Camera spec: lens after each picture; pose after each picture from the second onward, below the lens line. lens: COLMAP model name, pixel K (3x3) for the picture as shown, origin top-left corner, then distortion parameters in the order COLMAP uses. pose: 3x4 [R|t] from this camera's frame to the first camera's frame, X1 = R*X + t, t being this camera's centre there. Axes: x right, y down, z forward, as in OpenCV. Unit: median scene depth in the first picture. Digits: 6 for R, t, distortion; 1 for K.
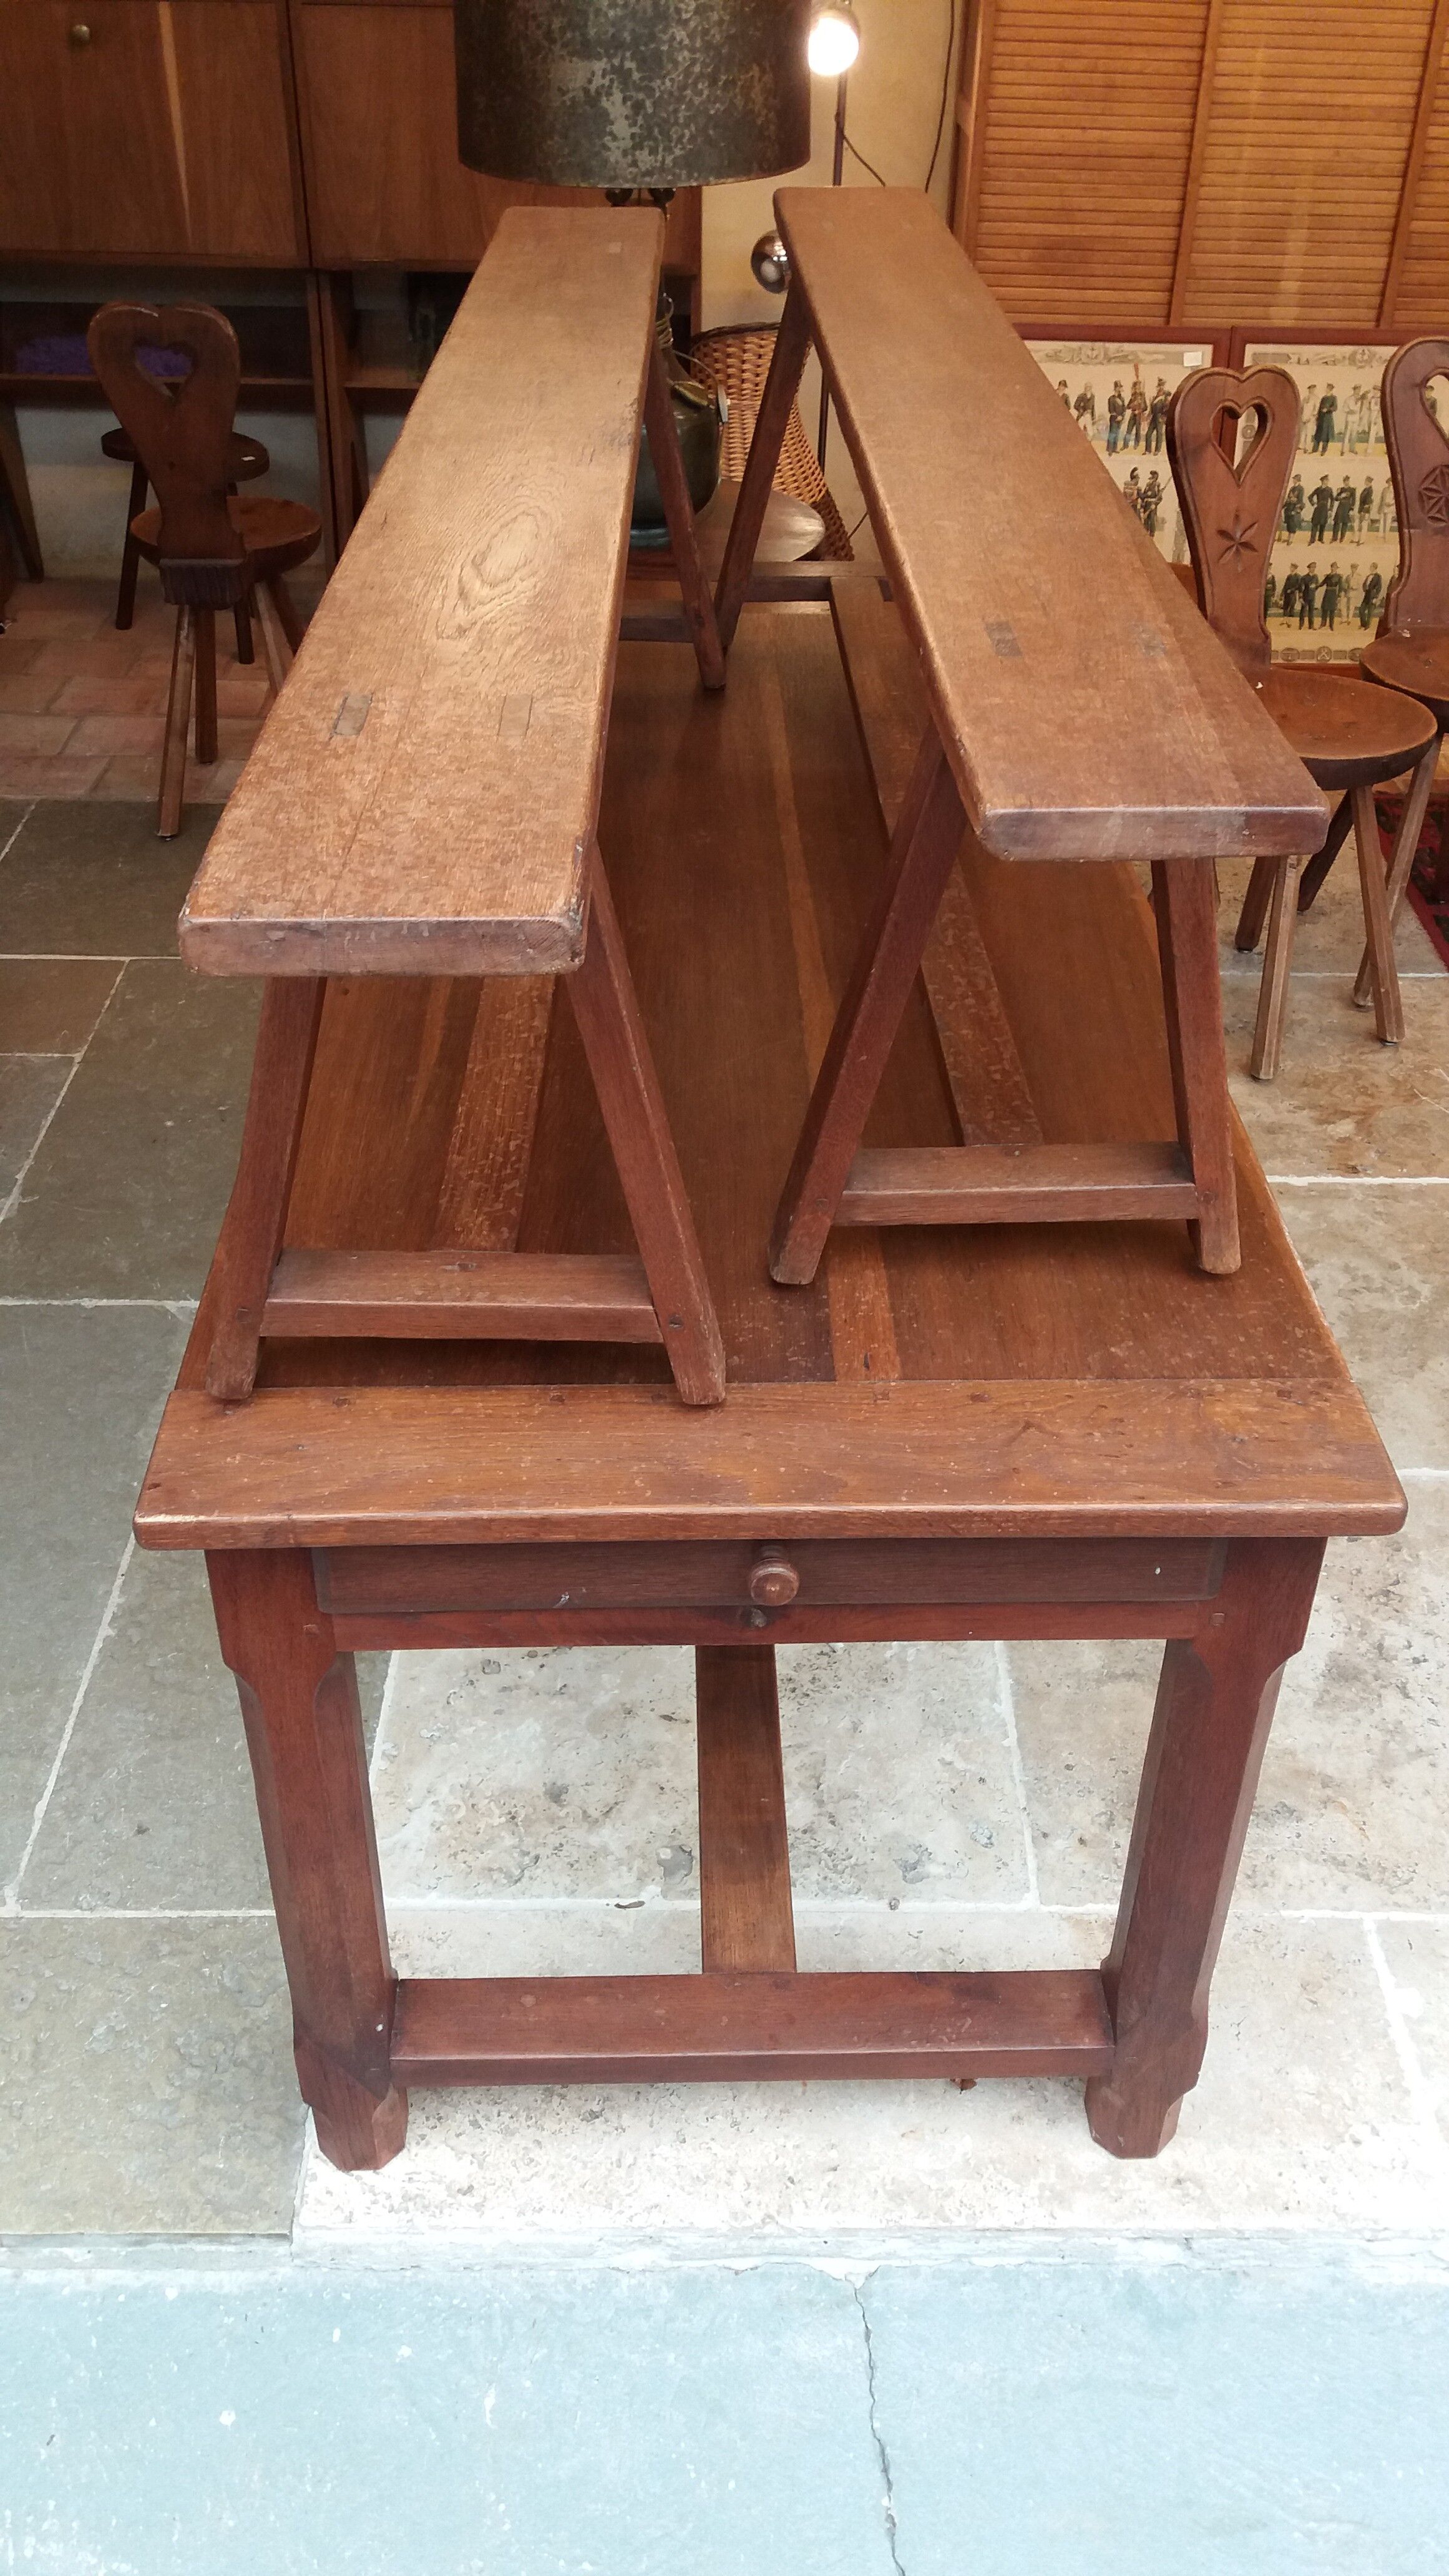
lens RADIAL K [[2129.6, 0, 724.8], [0, 2129.6, 1365.4], [0, 0, 1]] dist [0.121771, -0.204002]
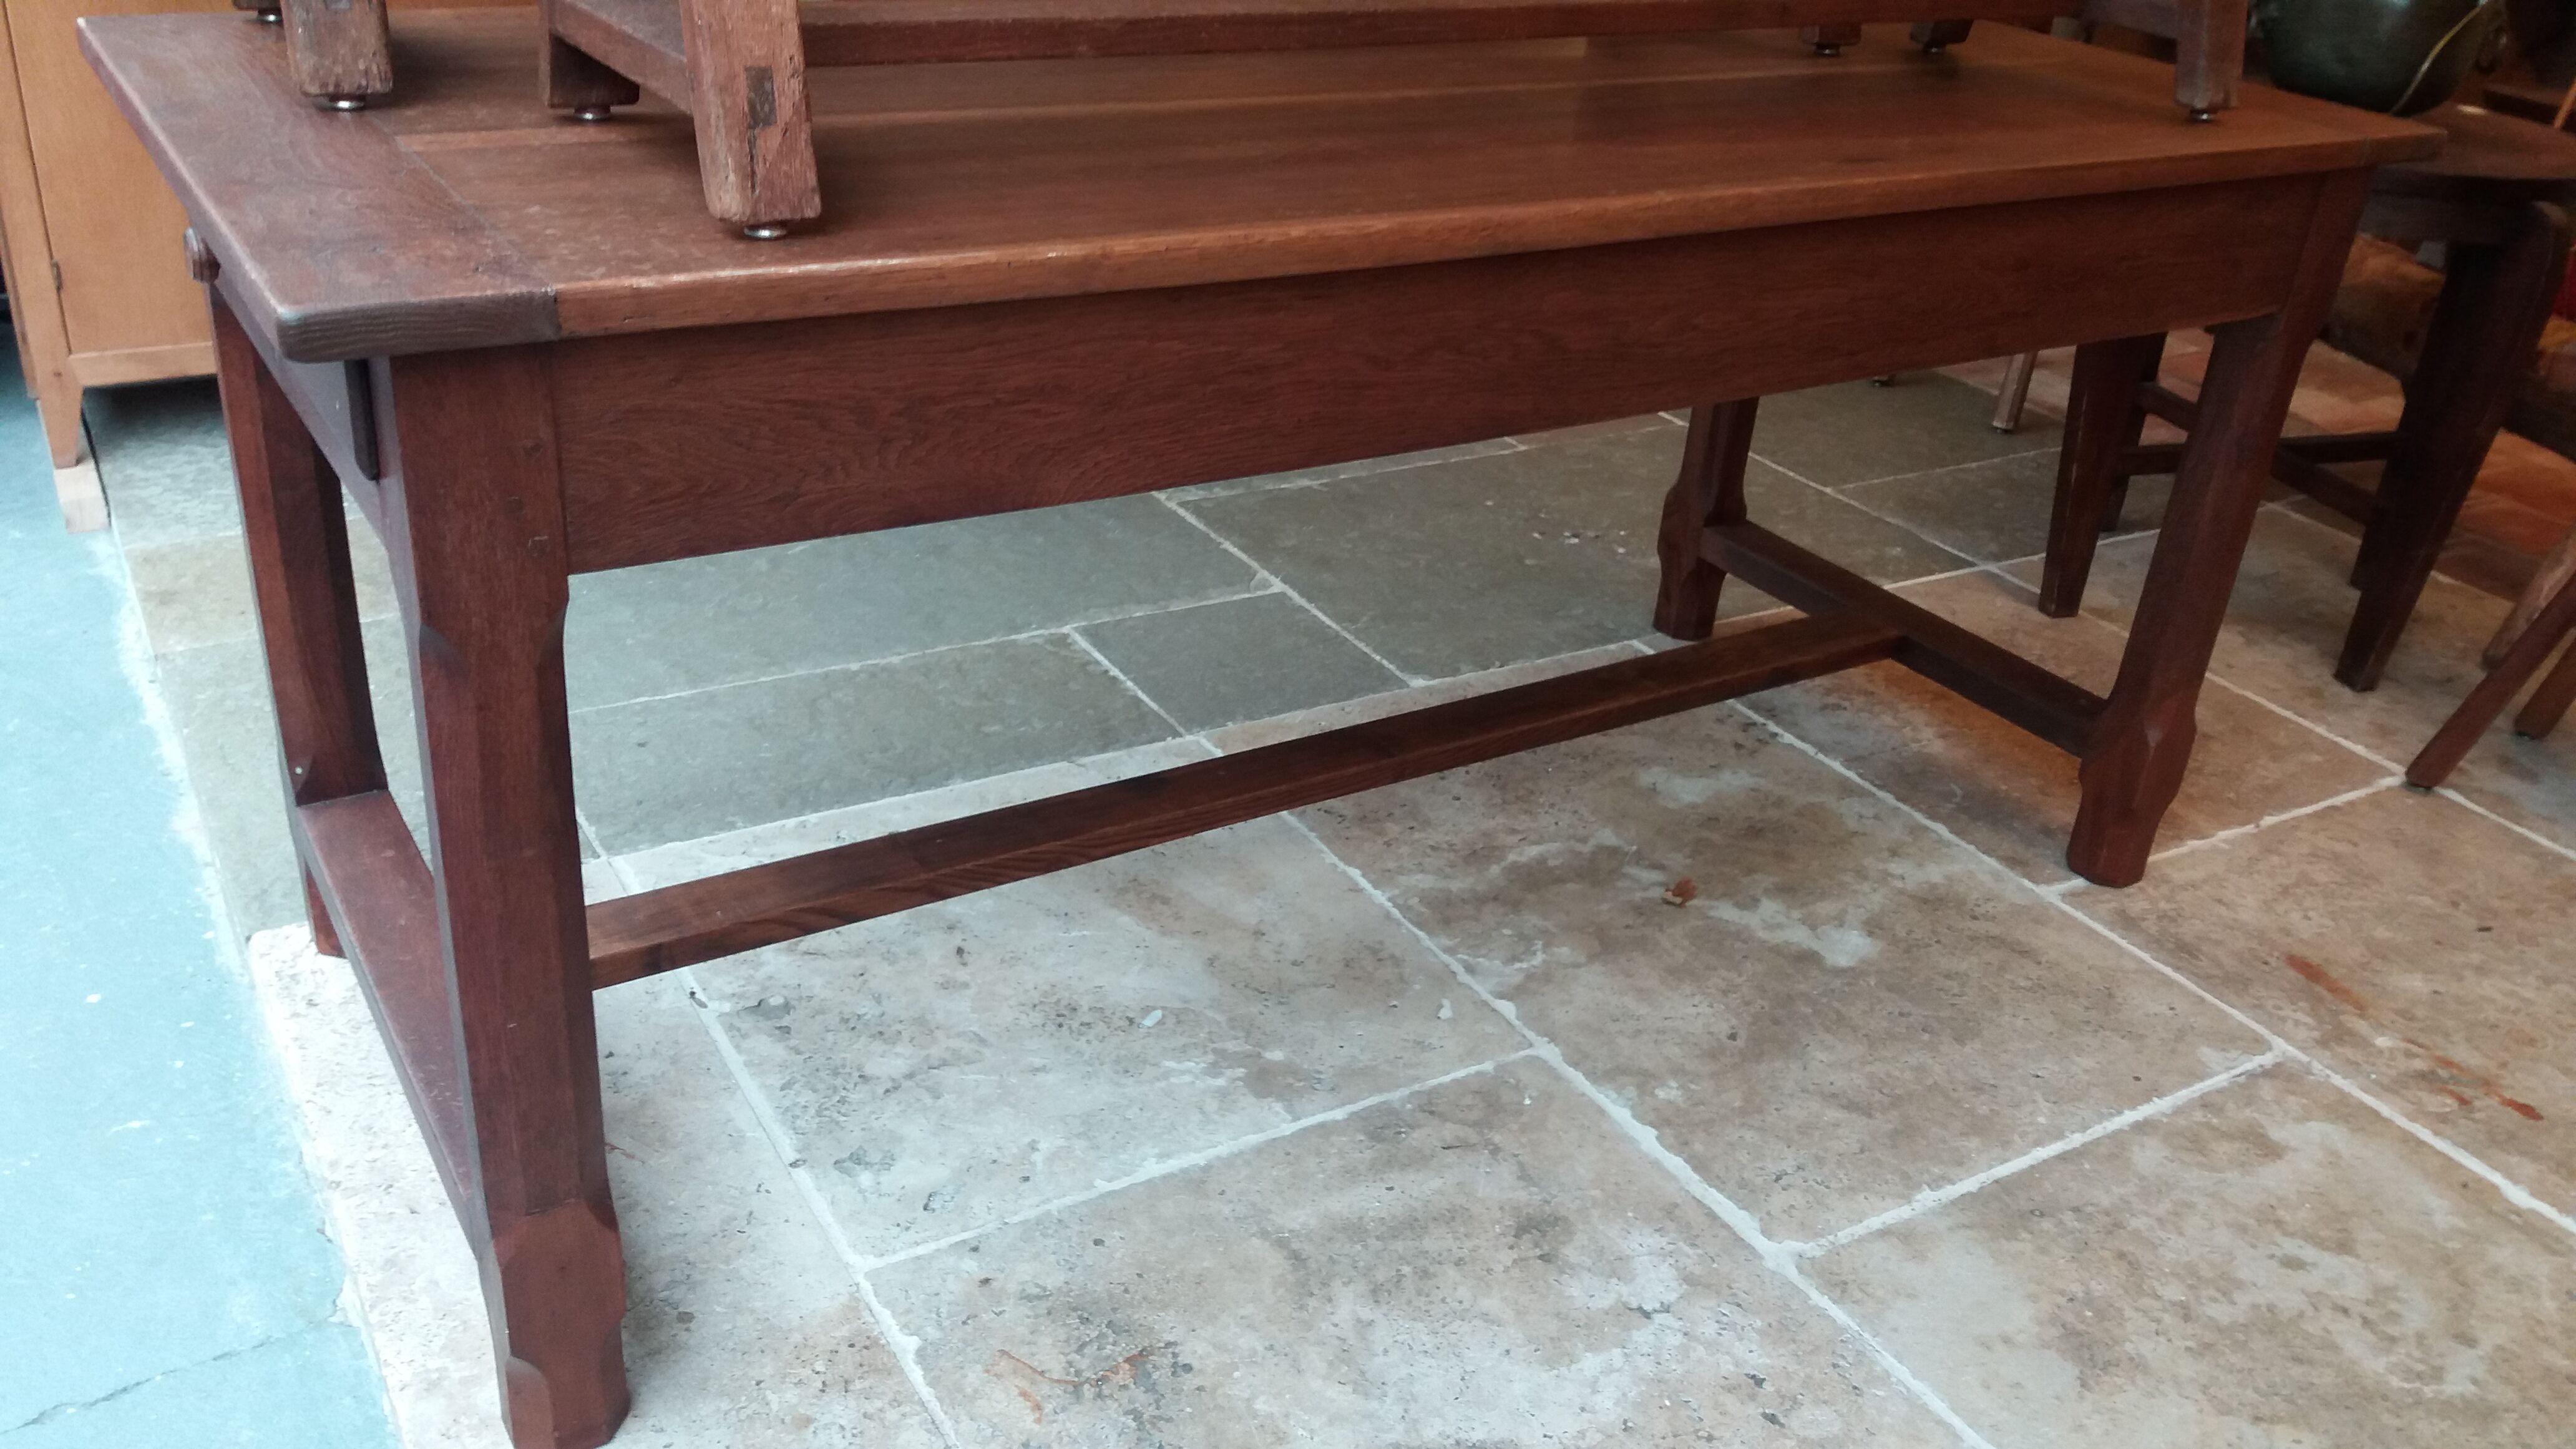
lens RADIAL K [[2137.7, 0, 1291.7], [0, 2137.7, 778.6], [0, 0, 1]] dist [-0.001389, 0.003502]
pose [[0.506360, 0.431749, -0.746453, 0.885589], [-0.579812, 0.811209, 0.075885, -0.050532], [0.638292, 0.394377, 0.661097, 0.635698]]
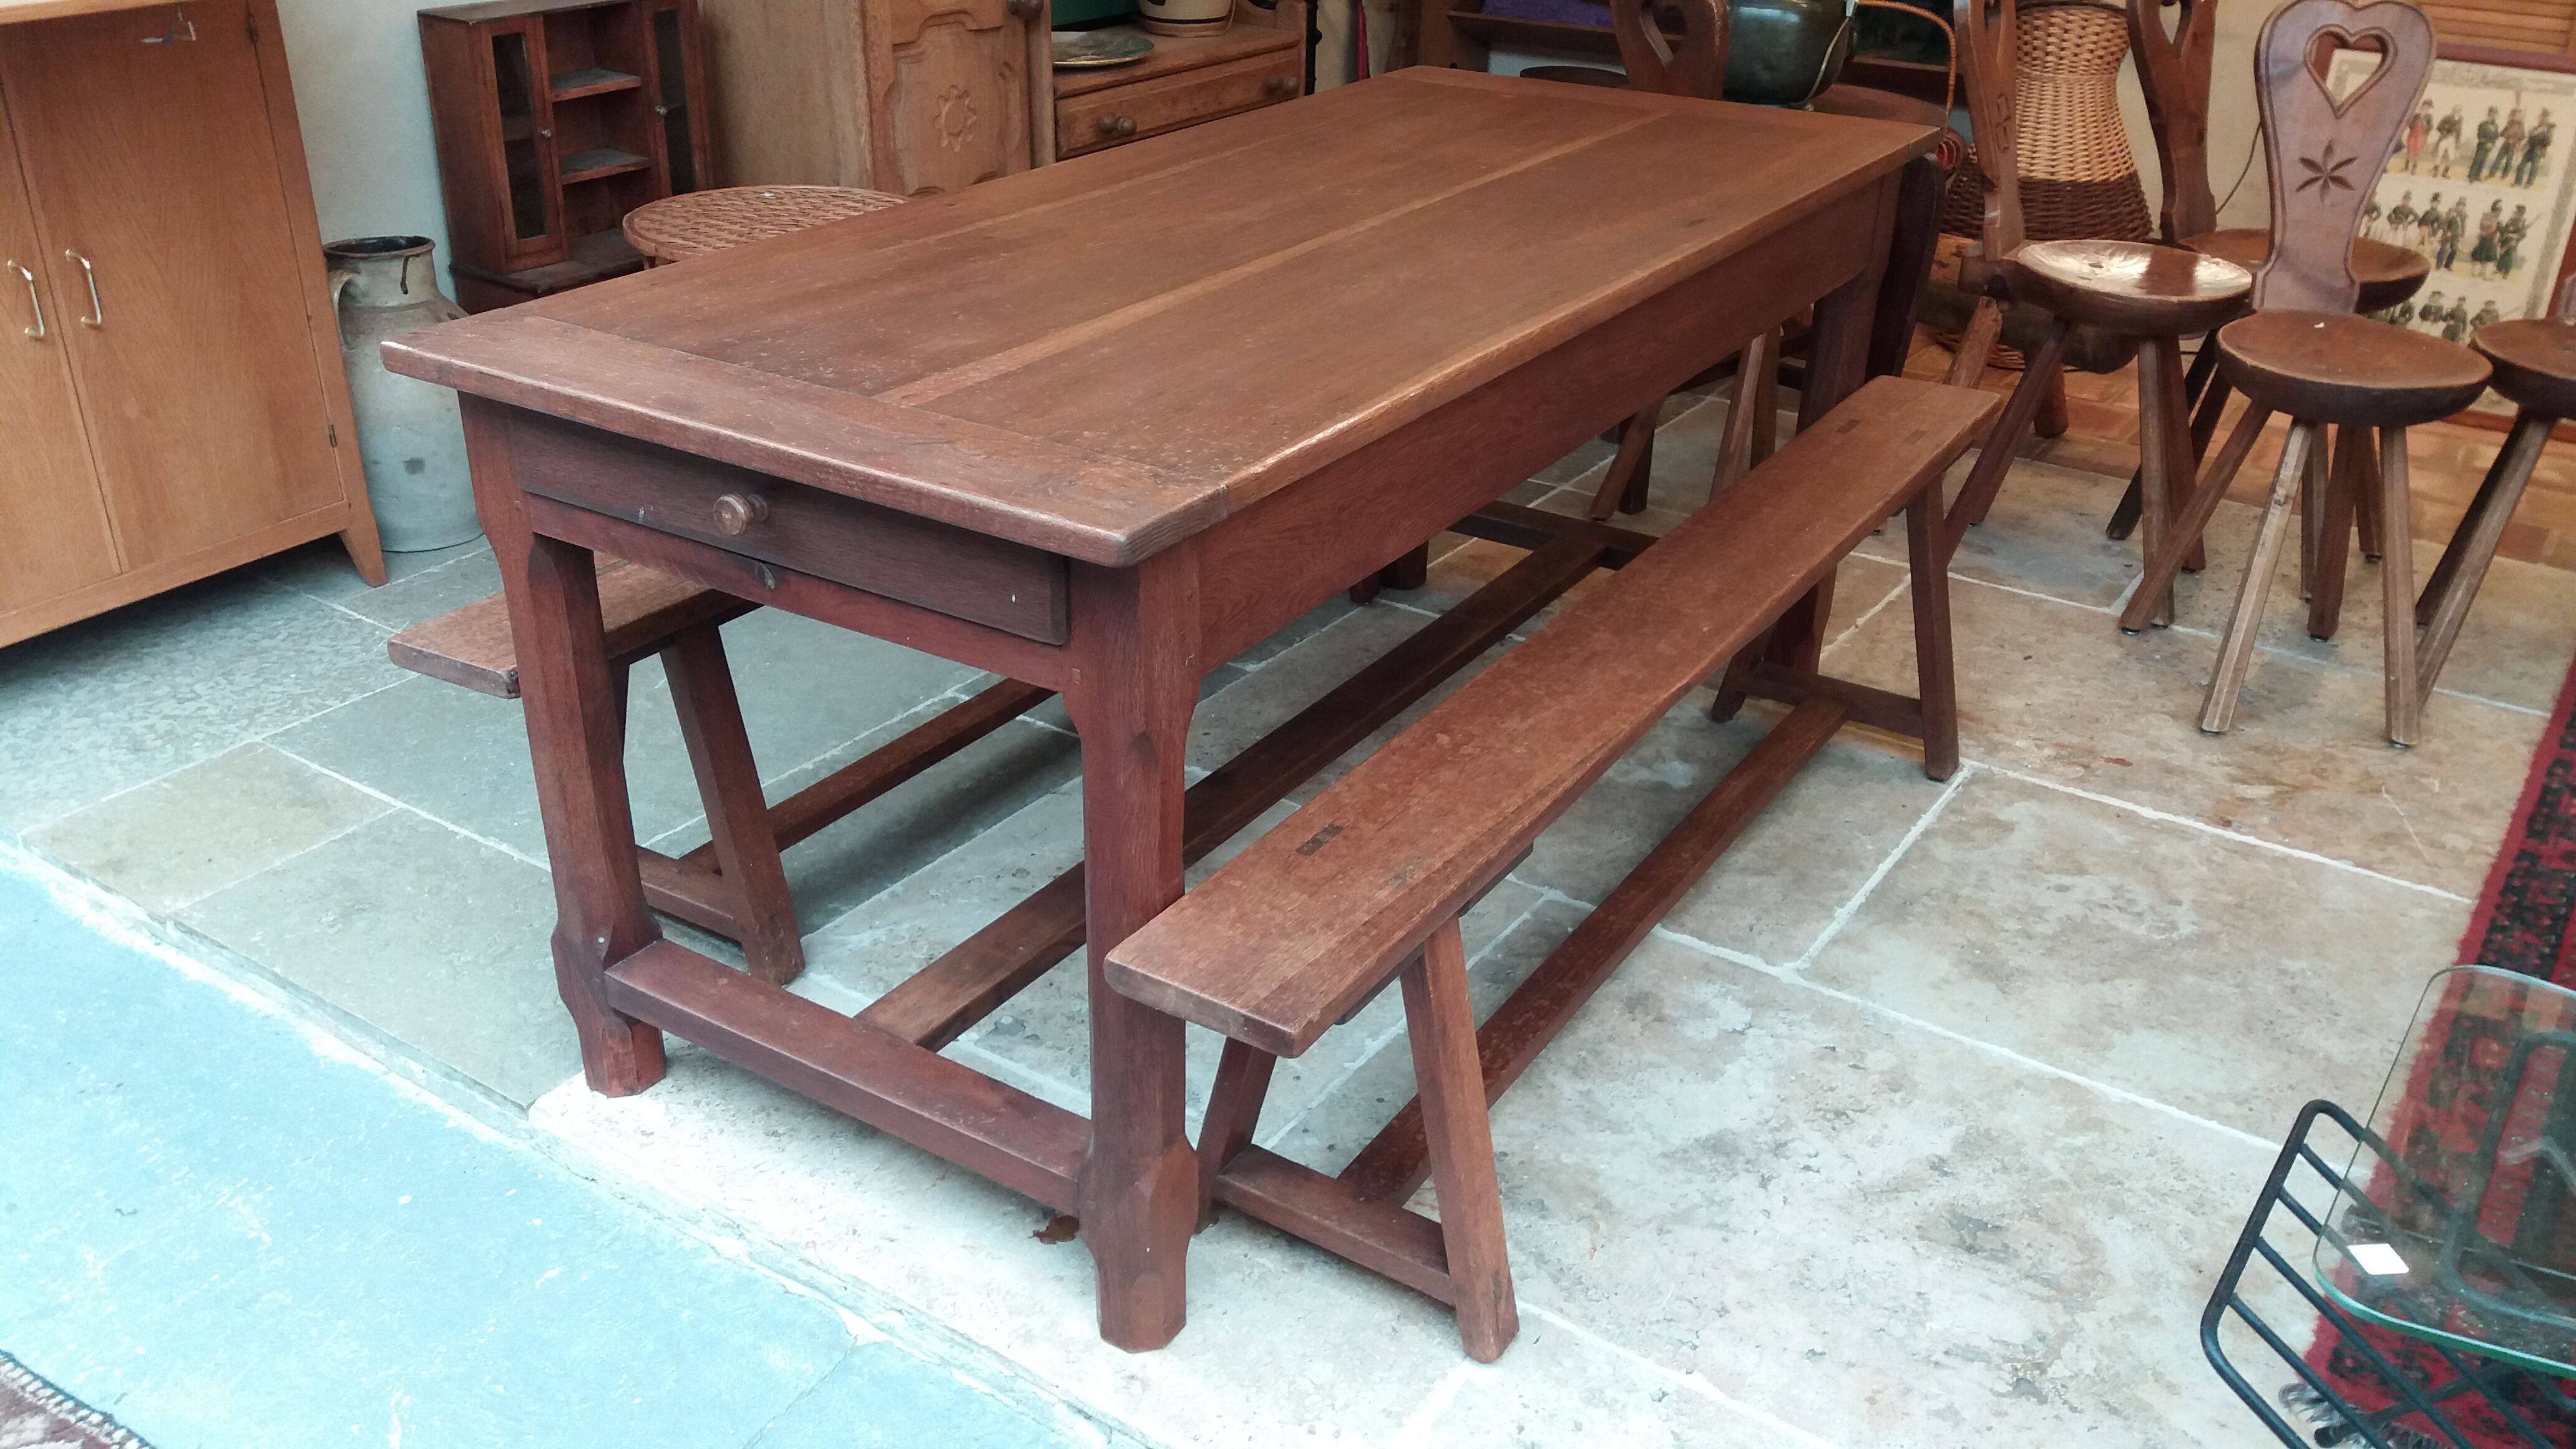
lens RADIAL K [[2140.0, 0, 1284.3], [0, 2140.0, 779.8], [0, 0, 1]] dist [0.071459, -0.078609]
pose [[0.821030, 0.263901, -0.506227, 0.772684], [-0.352669, 0.931766, -0.086241, 0.194990], [0.448926, 0.249336, 0.858077, 0.104686]]
